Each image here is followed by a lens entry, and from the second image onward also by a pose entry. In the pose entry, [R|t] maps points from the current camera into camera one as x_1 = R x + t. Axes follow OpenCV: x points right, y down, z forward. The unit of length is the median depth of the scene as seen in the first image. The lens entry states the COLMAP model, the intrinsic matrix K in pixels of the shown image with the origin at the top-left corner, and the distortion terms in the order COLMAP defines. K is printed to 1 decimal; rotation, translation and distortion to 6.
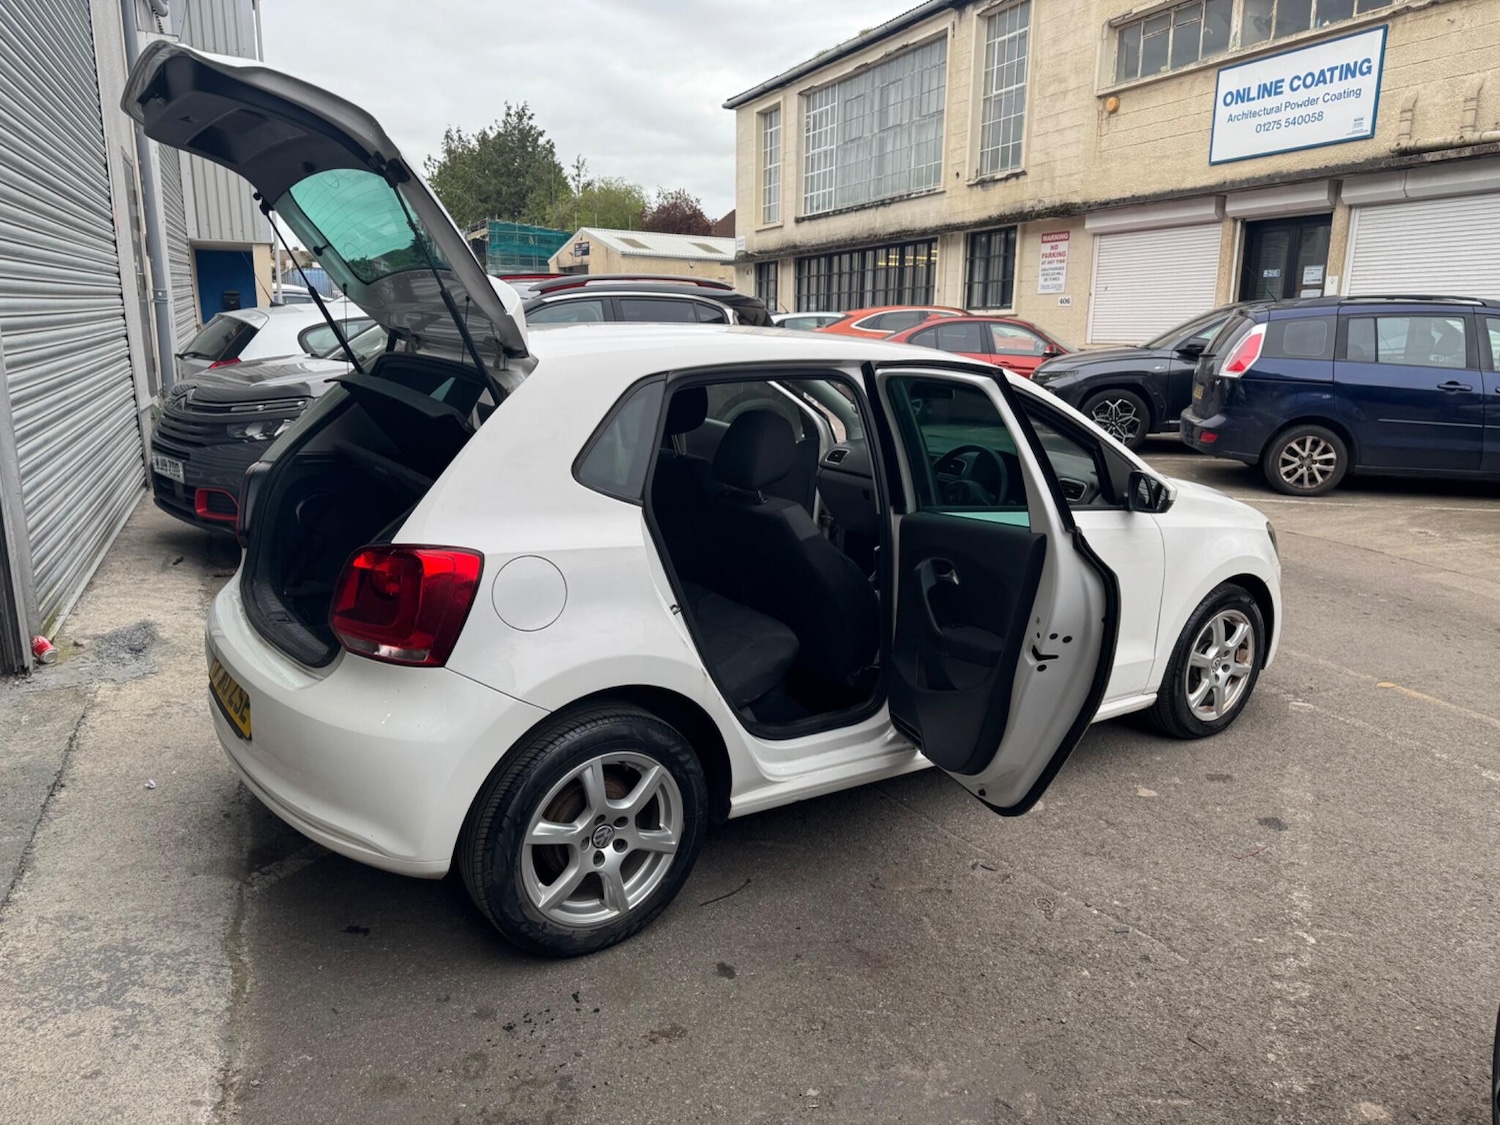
lens RADIAL K [[1106.9, 0, 748.9], [0, 1106.9, 557.7], [0, 0, 1]] dist [0.035510, -0.011426]
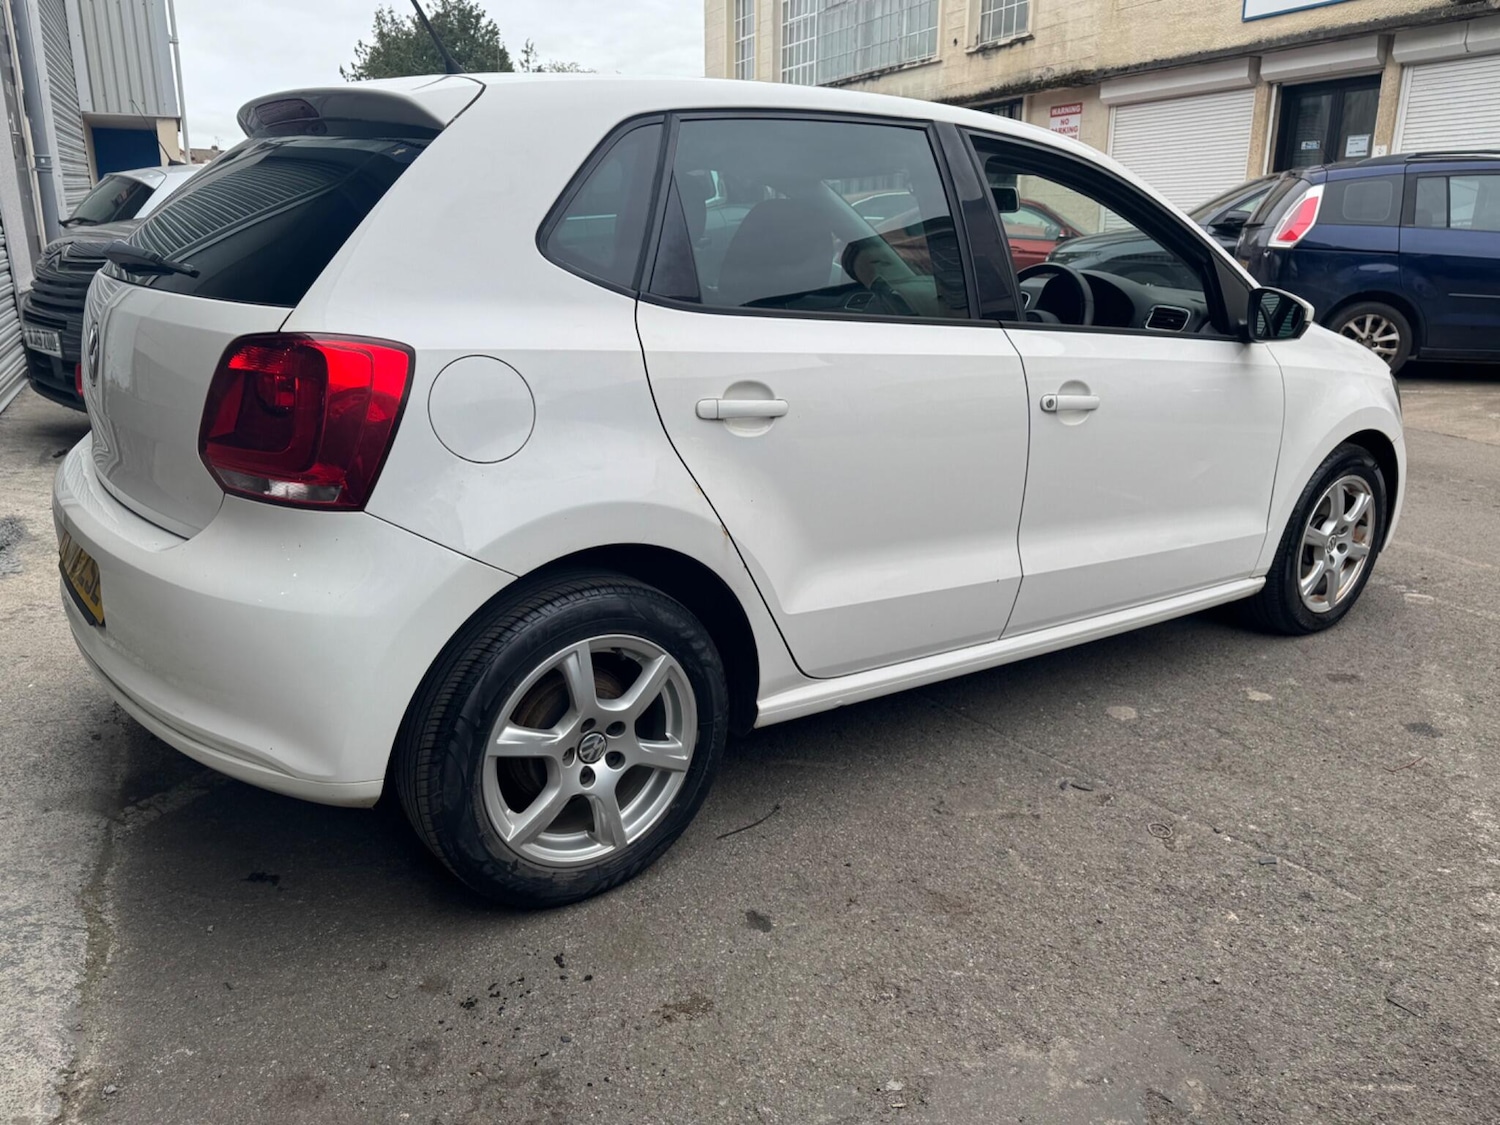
lens RADIAL K [[1198.9, 0, 756.2], [0, 1198.9, 552.6], [0, 0, 1]] dist [0.052804, -0.043906]
pose [[0.999580, -0.009872, 0.027234, -0.036265], [0.008213, 0.998142, 0.060374, 0.063095], [-0.027780, -0.060125, 0.997804, 0.175039]]
